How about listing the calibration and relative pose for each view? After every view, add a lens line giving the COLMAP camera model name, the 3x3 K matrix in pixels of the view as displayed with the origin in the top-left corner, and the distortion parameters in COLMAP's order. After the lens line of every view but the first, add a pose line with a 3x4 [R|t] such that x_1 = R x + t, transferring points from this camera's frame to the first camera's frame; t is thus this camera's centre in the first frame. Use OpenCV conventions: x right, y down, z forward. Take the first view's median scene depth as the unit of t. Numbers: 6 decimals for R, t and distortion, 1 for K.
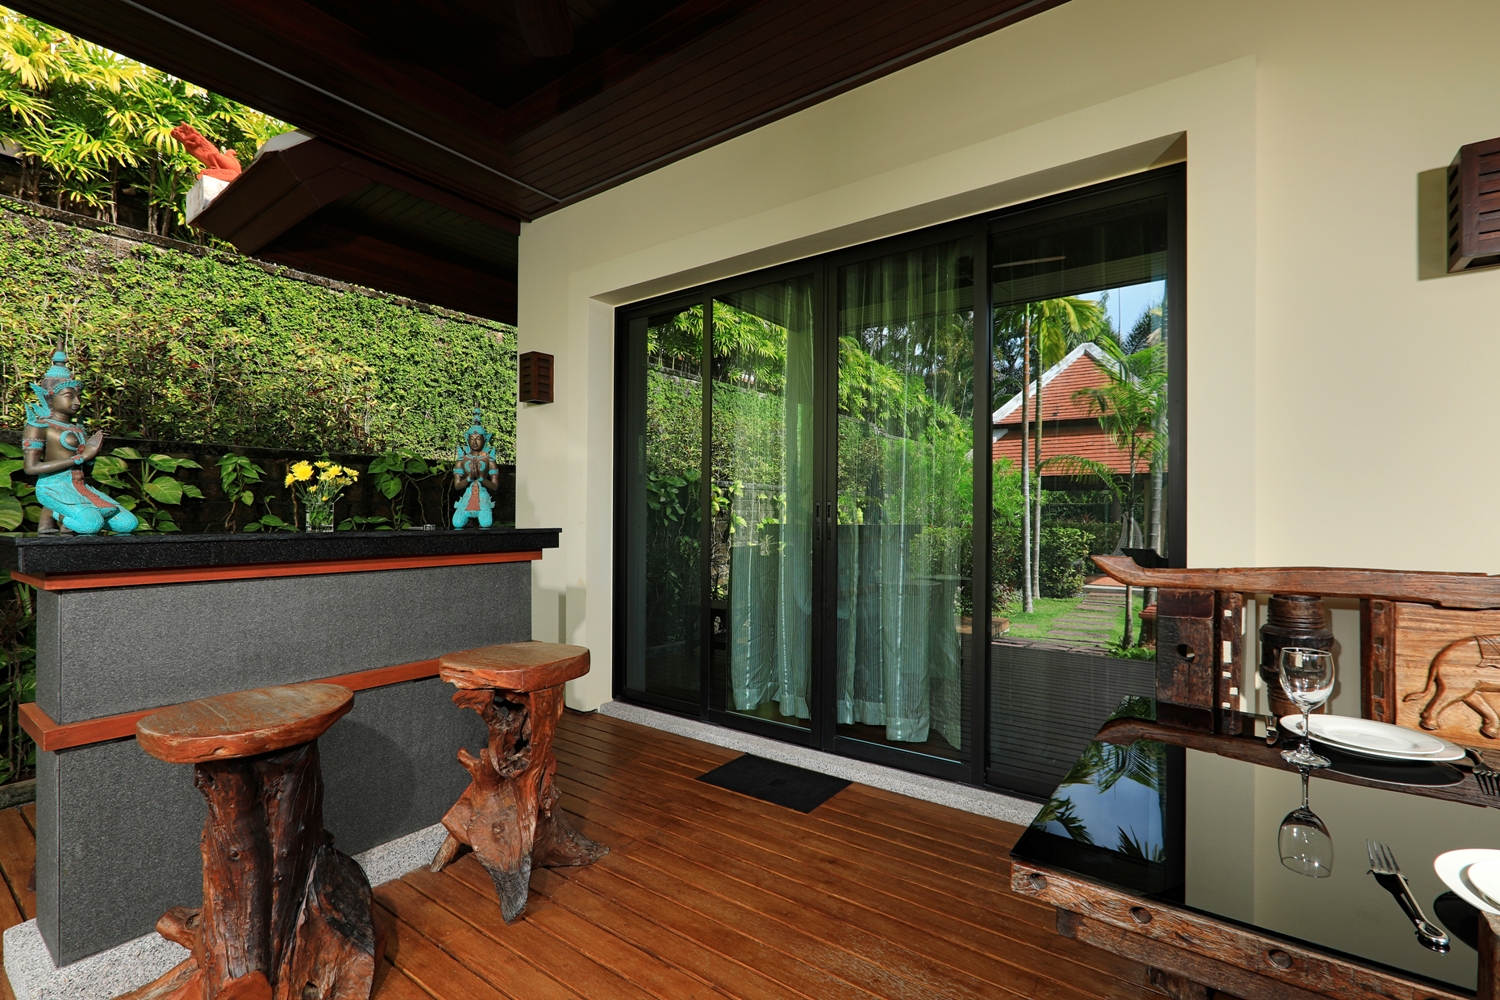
lens RADIAL K [[675.4, 0, 748.5], [0, 675.4, 503.7], [0, 0, 1]] dist [0.000580, -0.000524]
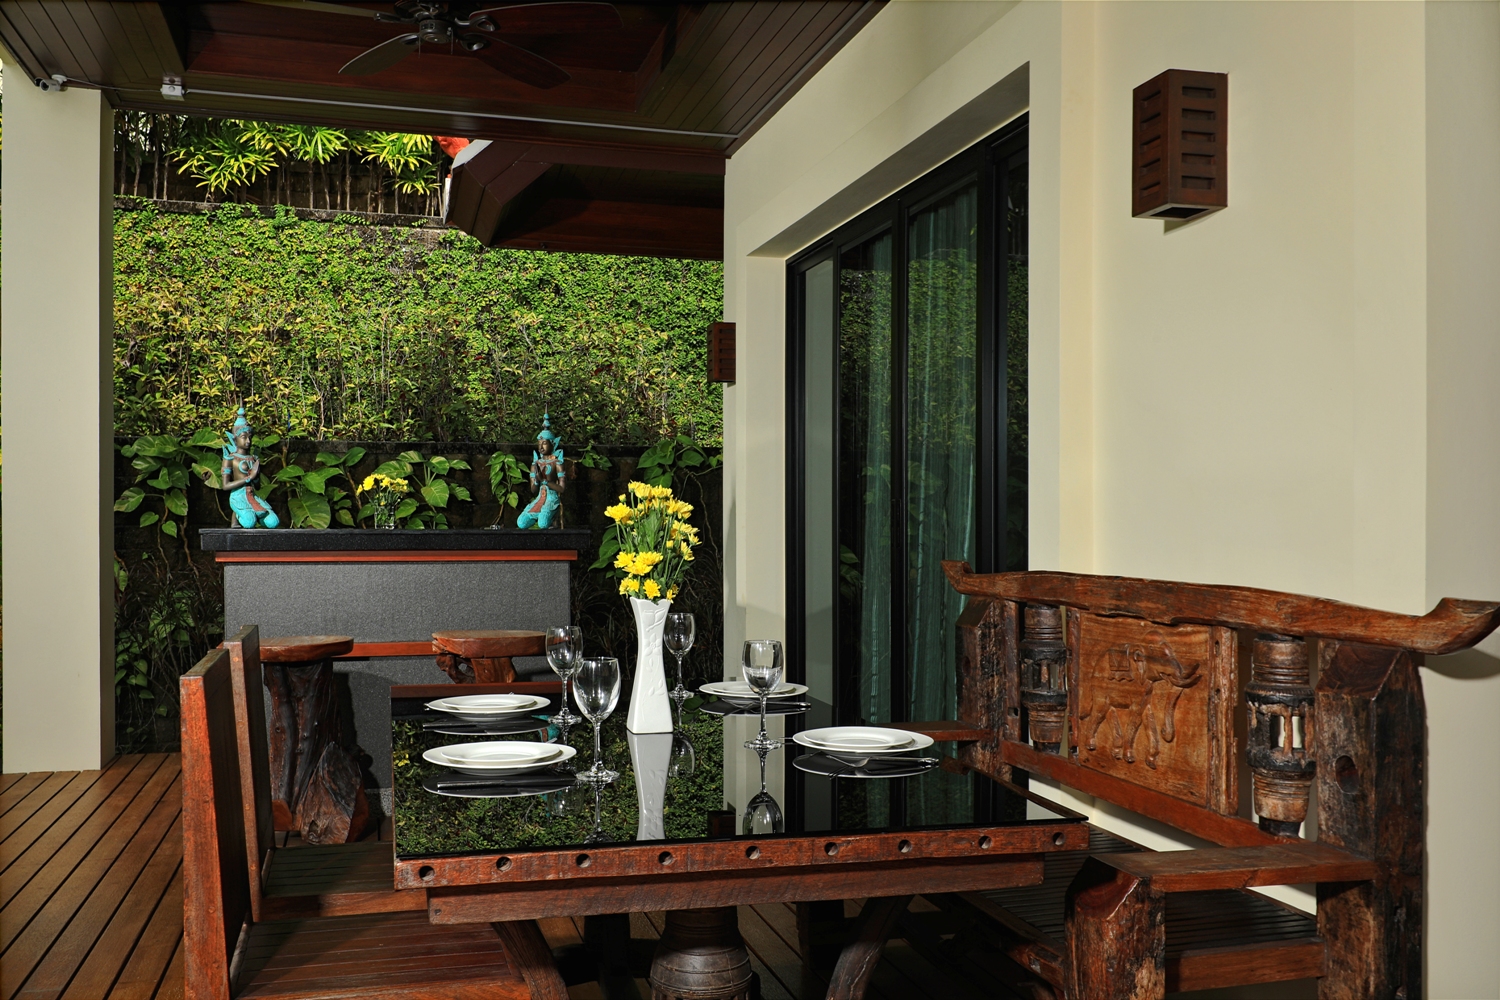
lens RADIAL K [[1370.9, 0, 750.8], [0, 1370.9, 504.0], [0, 0, 1]] dist [-0.013587, 0.000000]
pose [[0.787142, -0.006069, -0.616742, 0.671879], [0.008160, 0.999967, 0.000575, -0.000966], [0.616718, -0.005485, 0.787165, -0.270392]]
